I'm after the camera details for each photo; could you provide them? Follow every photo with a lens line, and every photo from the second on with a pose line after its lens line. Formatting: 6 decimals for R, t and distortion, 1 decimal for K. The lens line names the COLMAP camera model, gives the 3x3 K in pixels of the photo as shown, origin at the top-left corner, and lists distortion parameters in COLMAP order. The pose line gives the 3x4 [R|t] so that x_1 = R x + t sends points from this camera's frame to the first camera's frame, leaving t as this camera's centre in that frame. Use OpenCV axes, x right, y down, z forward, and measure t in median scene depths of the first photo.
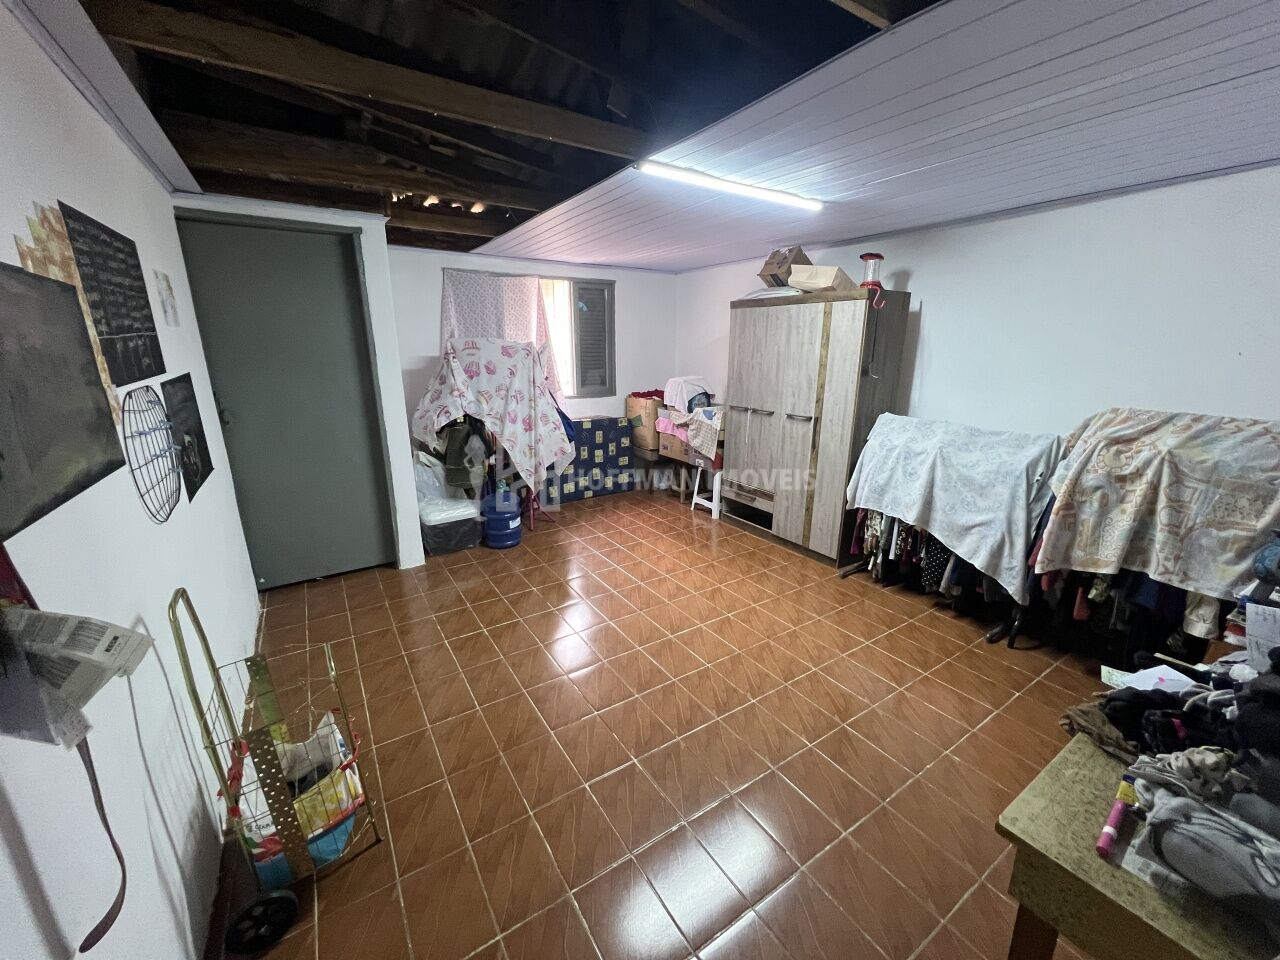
lens RADIAL K [[512.4, 0, 640.0], [0, 512.4, 480.0], [0, 0, 1]] dist [-0.001284, 0.000163]
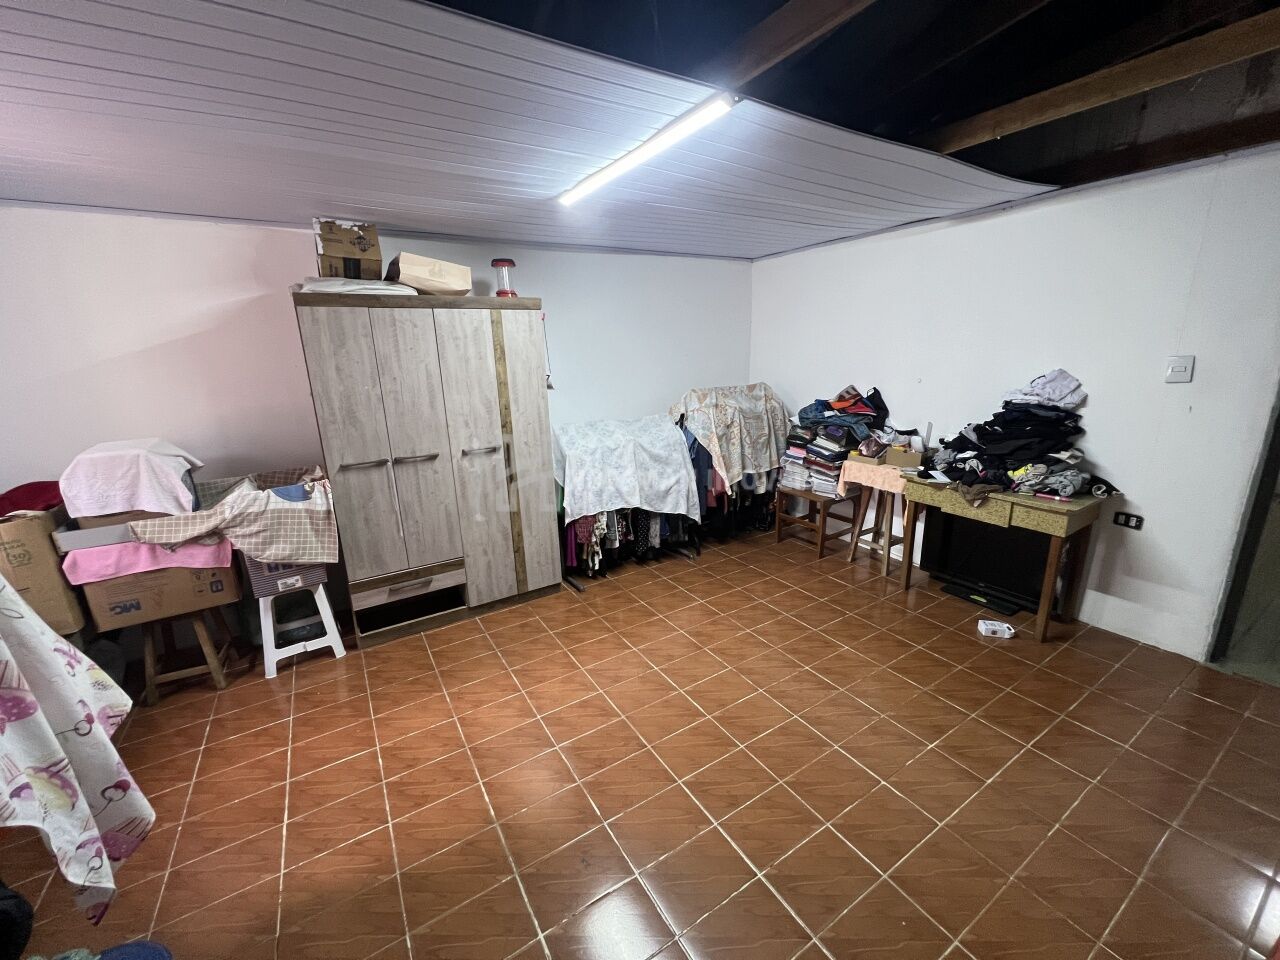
lens RADIAL K [[512.4, 0, 640.0], [0, 512.4, 480.0], [0, 0, 1]] dist [-0.001284, 0.000163]
pose [[0.013024, -0.251293, 0.967824, -0.482881], [0.287654, 0.927931, 0.237064, -0.201883], [-0.957646, 0.275311, 0.084371, 0.721637]]
